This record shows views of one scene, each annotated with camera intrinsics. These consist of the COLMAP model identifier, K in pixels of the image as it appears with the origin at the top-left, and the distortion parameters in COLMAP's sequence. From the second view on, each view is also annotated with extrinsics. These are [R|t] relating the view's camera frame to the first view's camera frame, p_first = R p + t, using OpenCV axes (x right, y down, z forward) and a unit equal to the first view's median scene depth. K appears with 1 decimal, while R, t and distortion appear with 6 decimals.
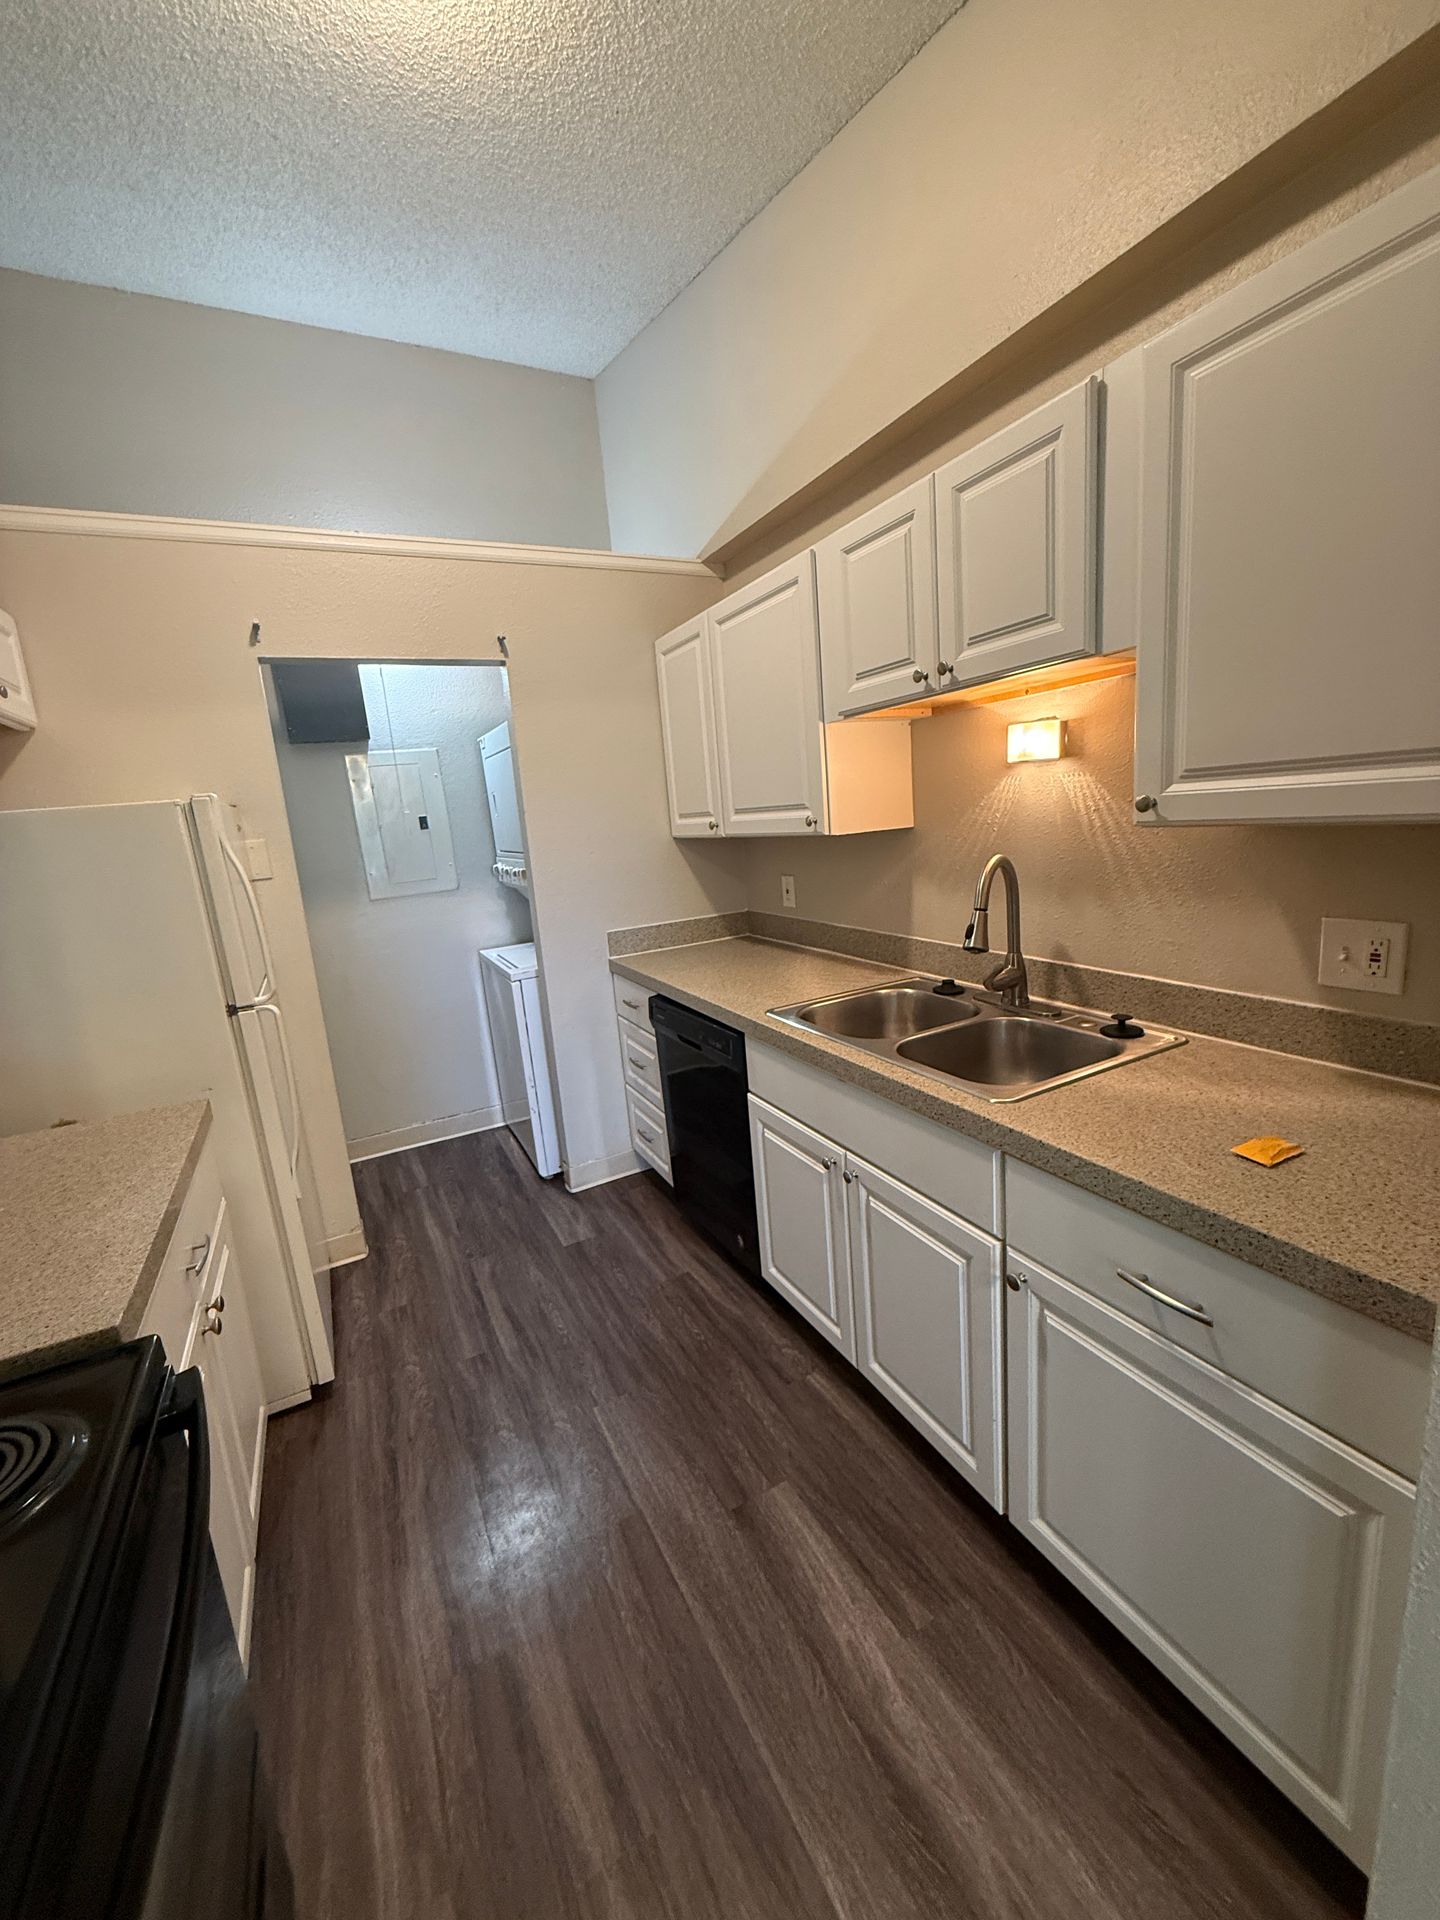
lens RADIAL K [[766.0, 0, 721.9], [0, 766.0, 955.5], [0, 0, 1]] dist [-0.001766, 0.000256]
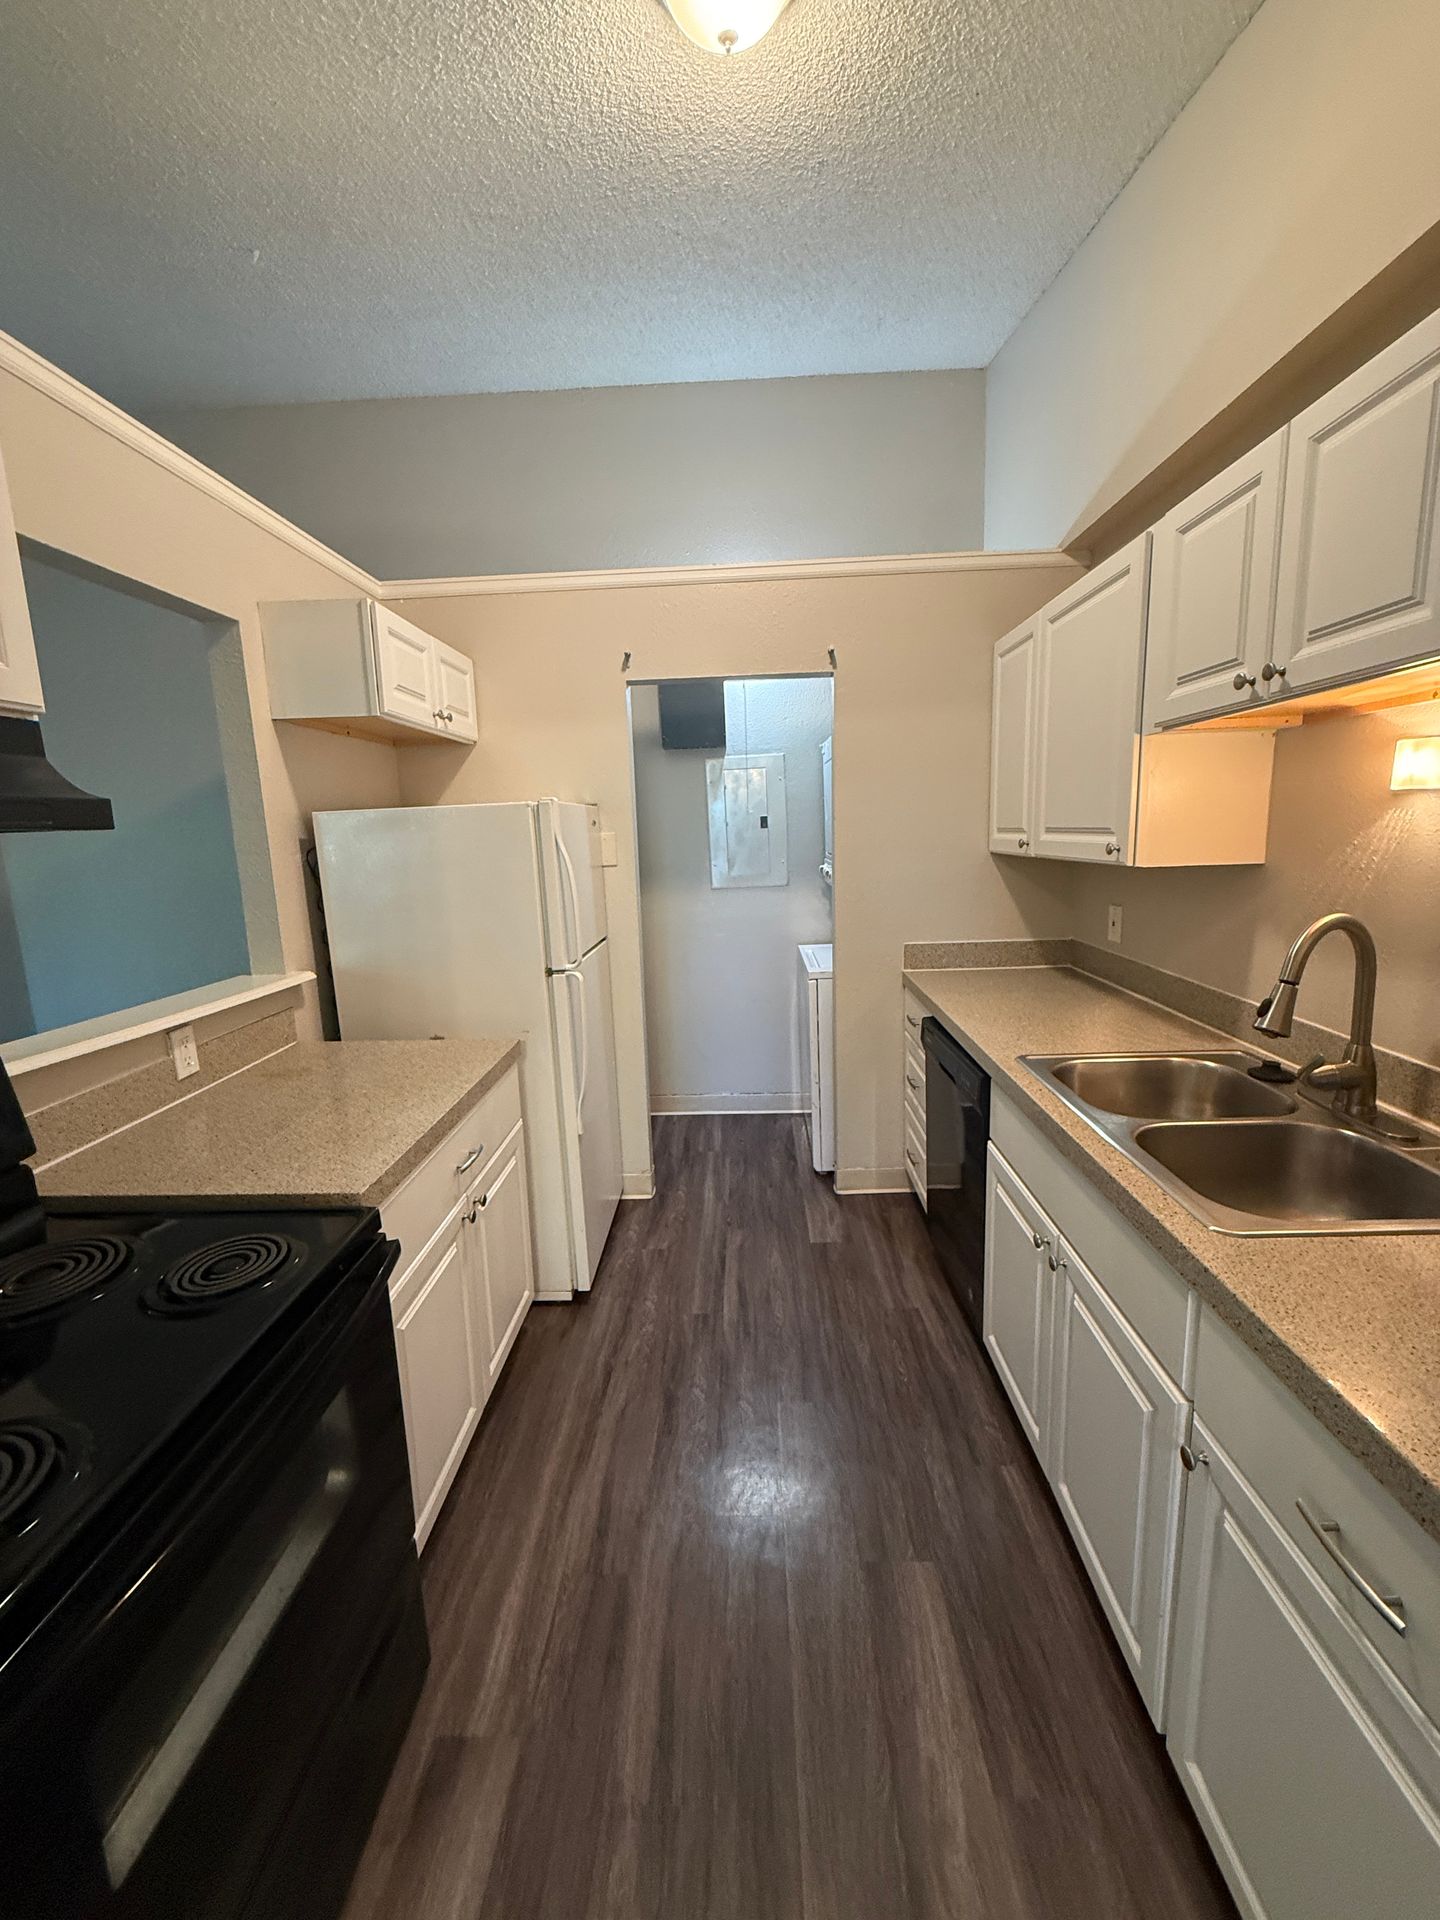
lens RADIAL K [[766.0, 0, 723.4], [0, 766.0, 955.7], [0, 0, 1]] dist [-0.001766, 0.000256]
pose [[0.869379, 0.131758, -0.476257, 0.171962], [-0.128238, 0.990934, 0.040054, -0.036609], [0.477217, 0.026252, 0.878394, 0.039557]]
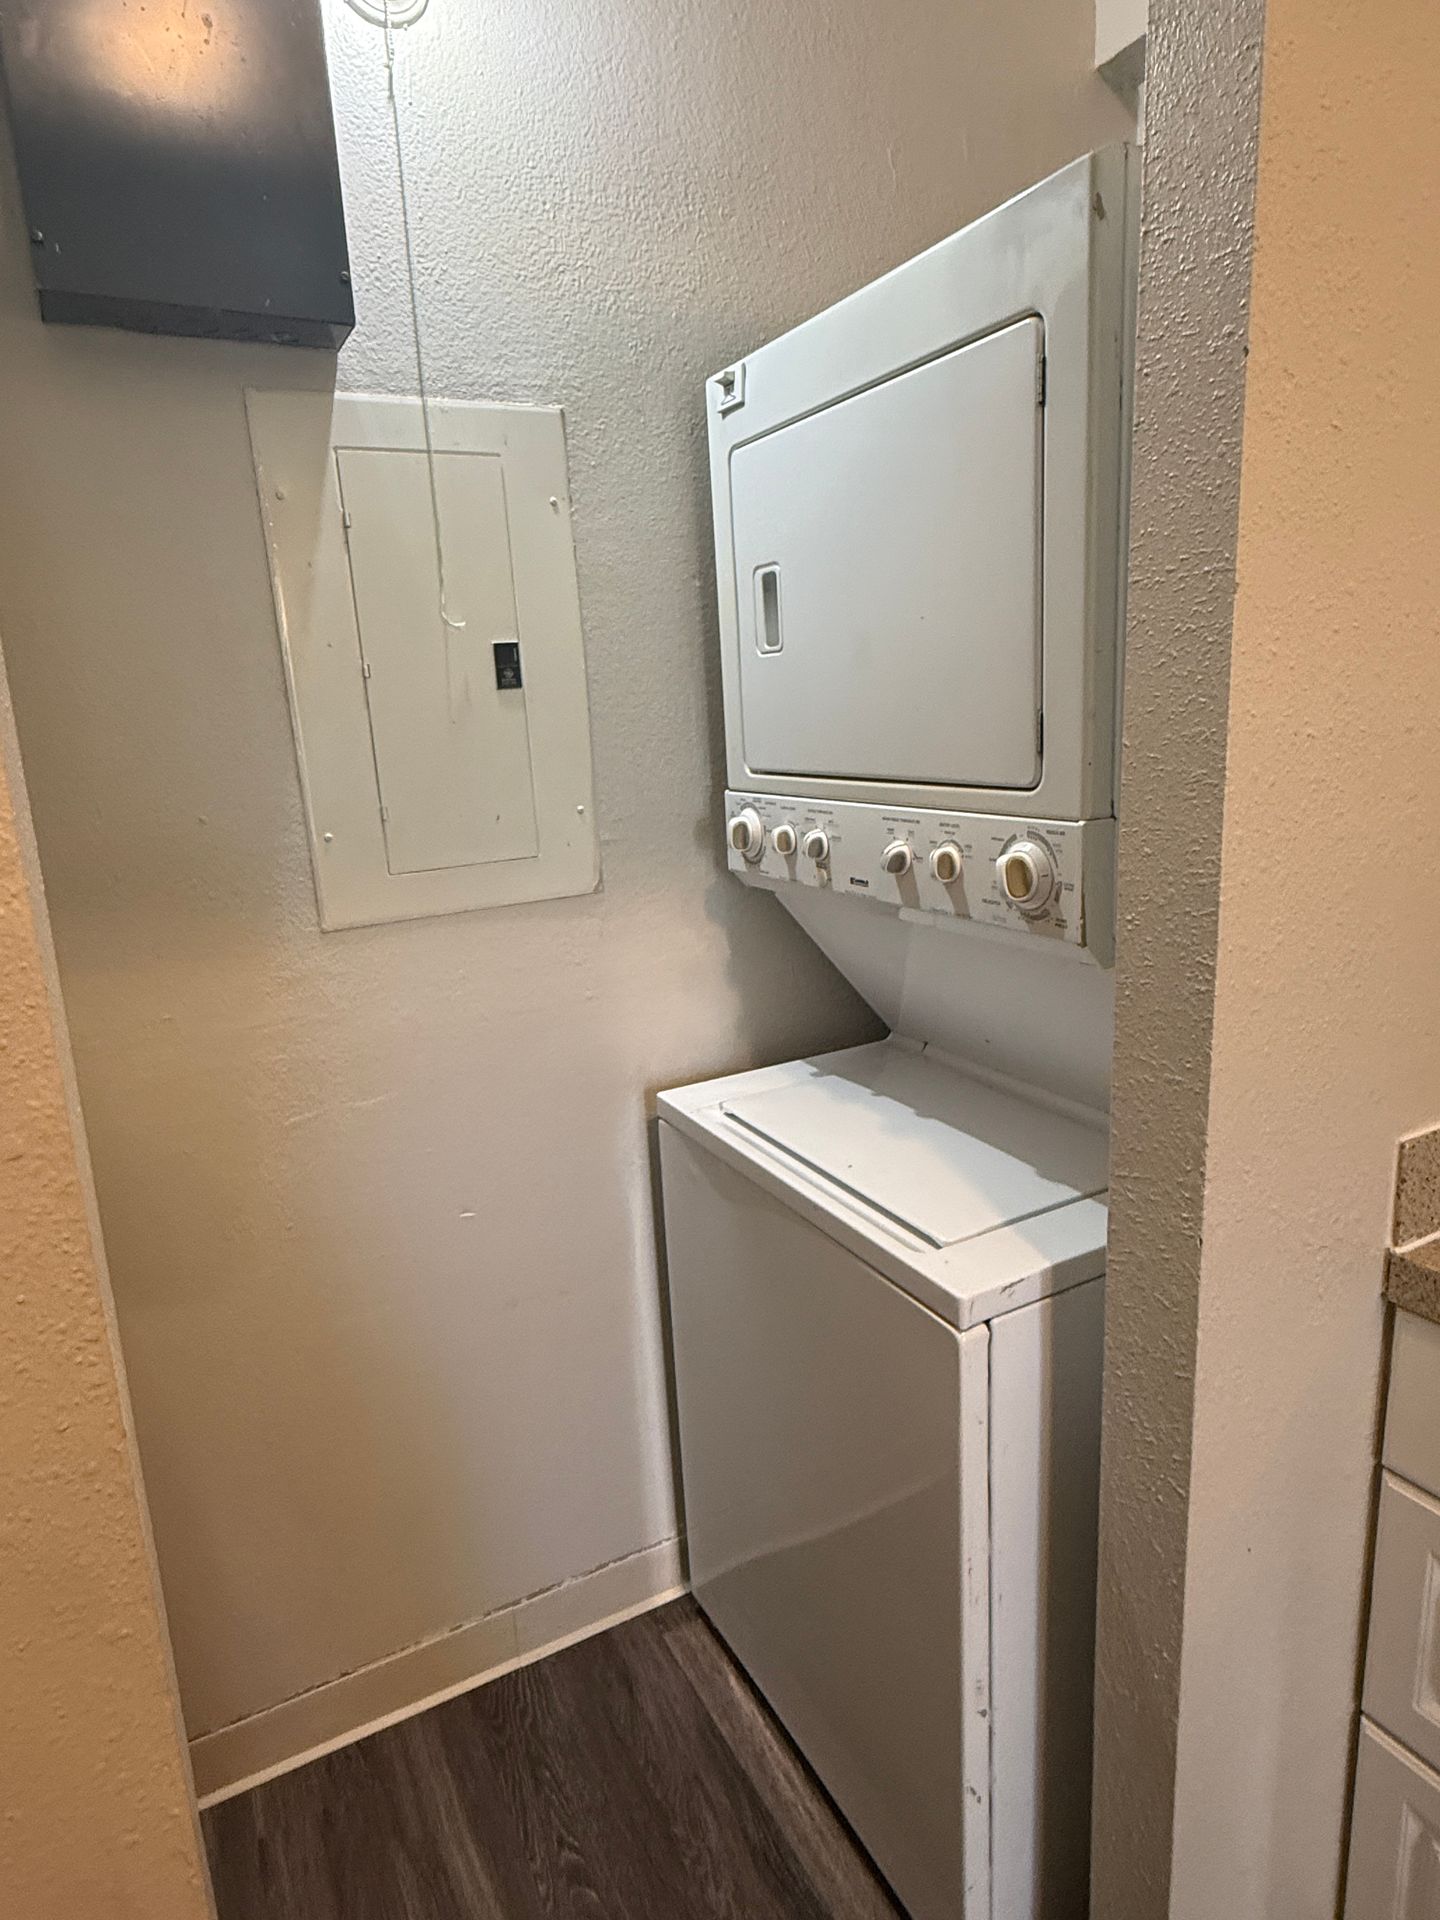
lens RADIAL K [[1101.0, 0, 717.6], [0, 1101.0, 950.3], [0, 0, 1]] dist [-0.004566, 0.003628]
pose [[0.999328, 0.031764, 0.018303, -0.528557], [-0.032107, 0.999309, 0.018726, -0.126992], [-0.017695, -0.019301, 0.999657, 0.972153]]
